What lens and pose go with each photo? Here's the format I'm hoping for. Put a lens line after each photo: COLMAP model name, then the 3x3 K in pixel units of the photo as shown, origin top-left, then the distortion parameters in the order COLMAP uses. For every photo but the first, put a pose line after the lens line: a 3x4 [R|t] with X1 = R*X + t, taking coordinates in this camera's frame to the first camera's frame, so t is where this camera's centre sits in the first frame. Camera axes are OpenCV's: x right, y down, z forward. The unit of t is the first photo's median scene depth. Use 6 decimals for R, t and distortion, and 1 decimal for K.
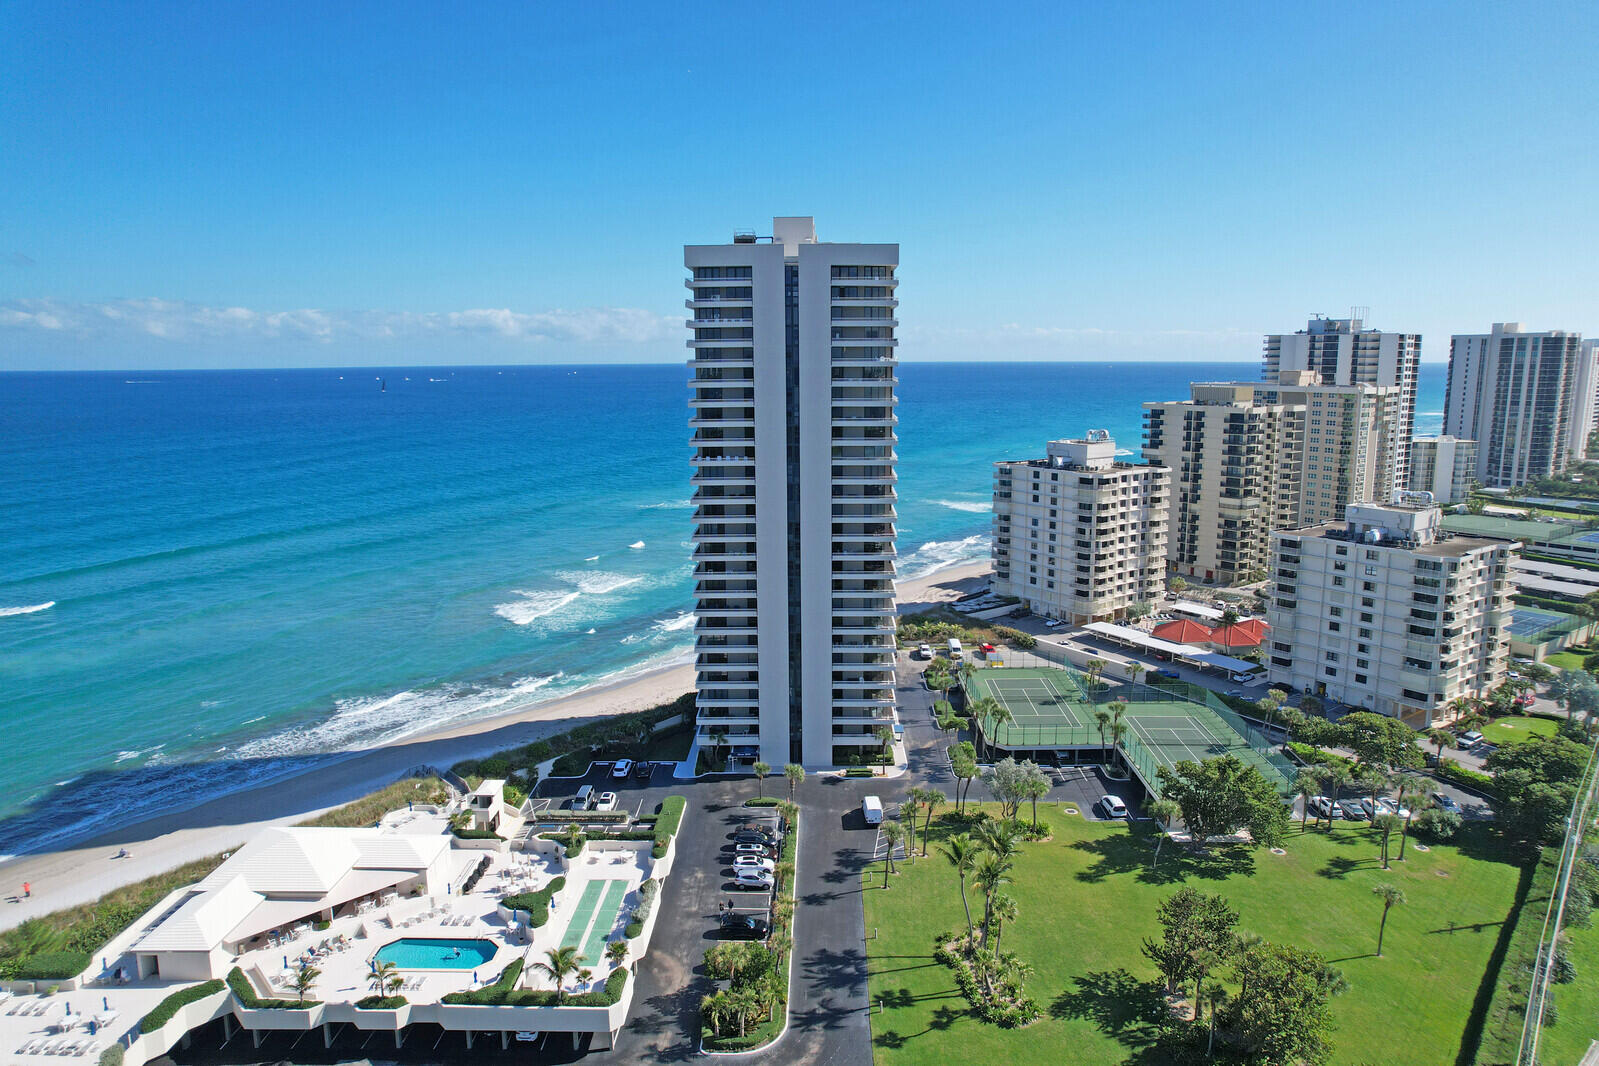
lens RADIAL K [[1020.6, 0, 810.9], [0, 1020.6, 536.7], [0, 0, 1]] dist [-0.080868, 0.077823]
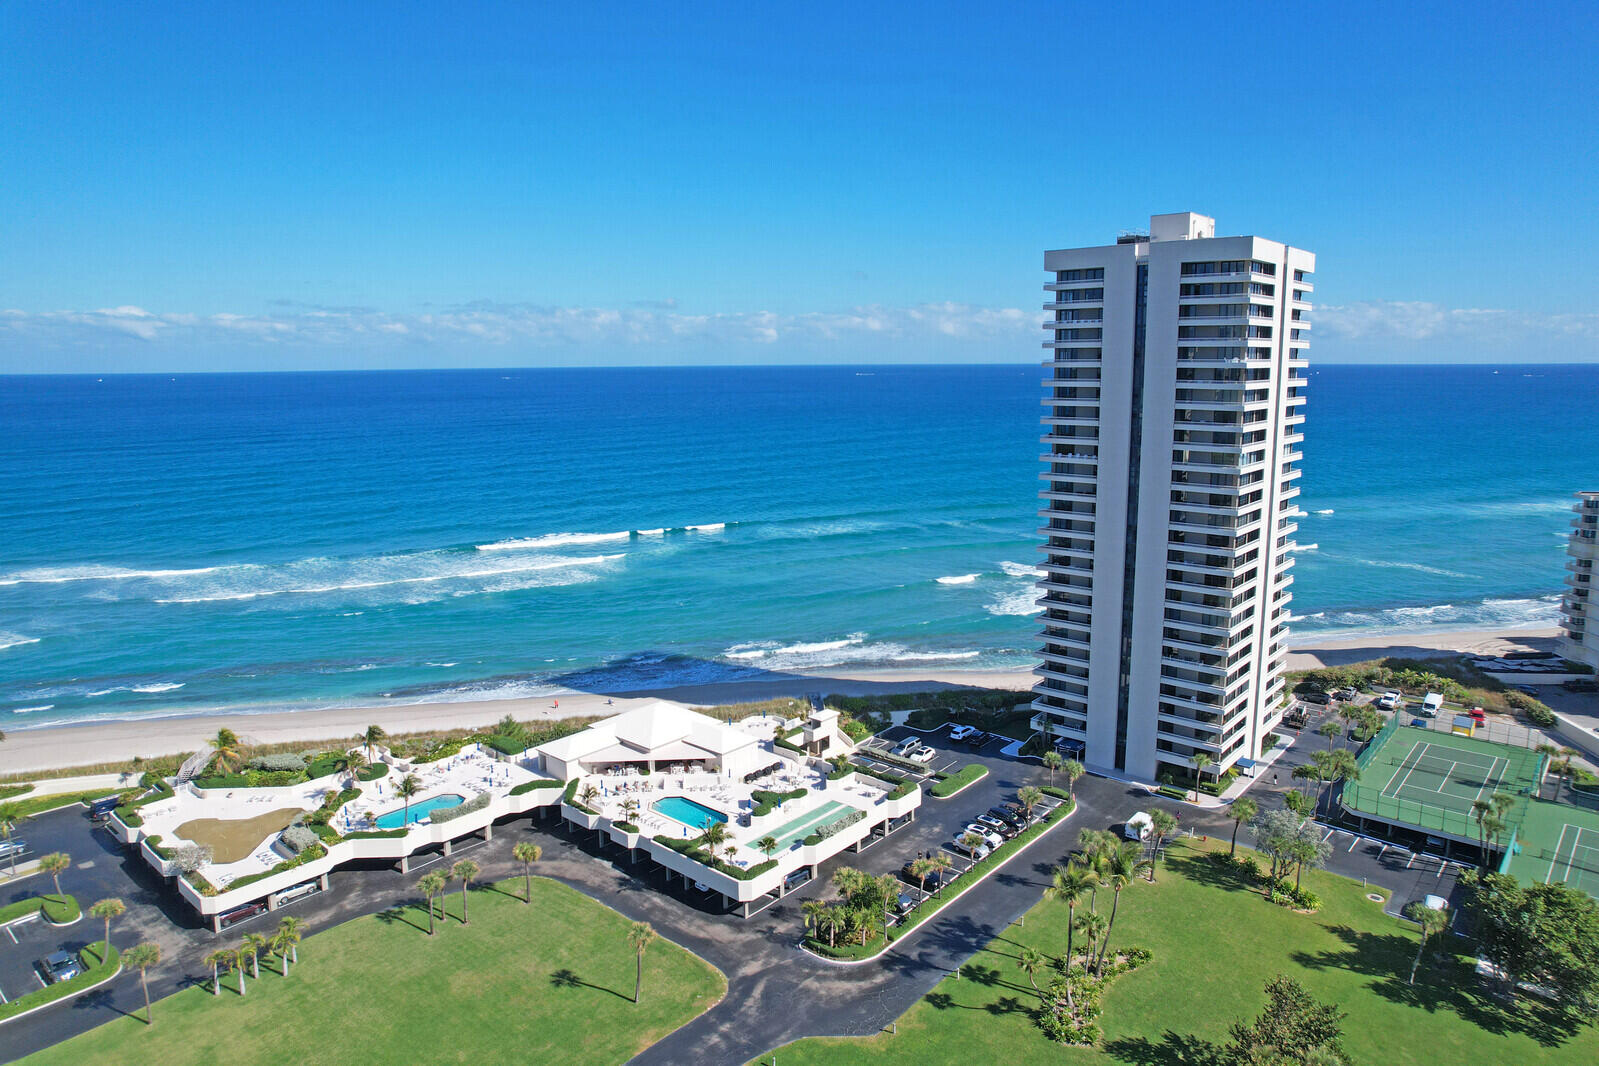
lens RADIAL K [[1020.6, 0, 810.9], [0, 1020.6, 536.7], [0, 0, 1]] dist [-0.080868, 0.077823]
pose [[0.763156, 0.111147, -0.636584, 0.291985], [-0.109522, 0.993093, 0.042095, -0.007739], [0.636865, 0.037595, 0.770058, 0.036591]]
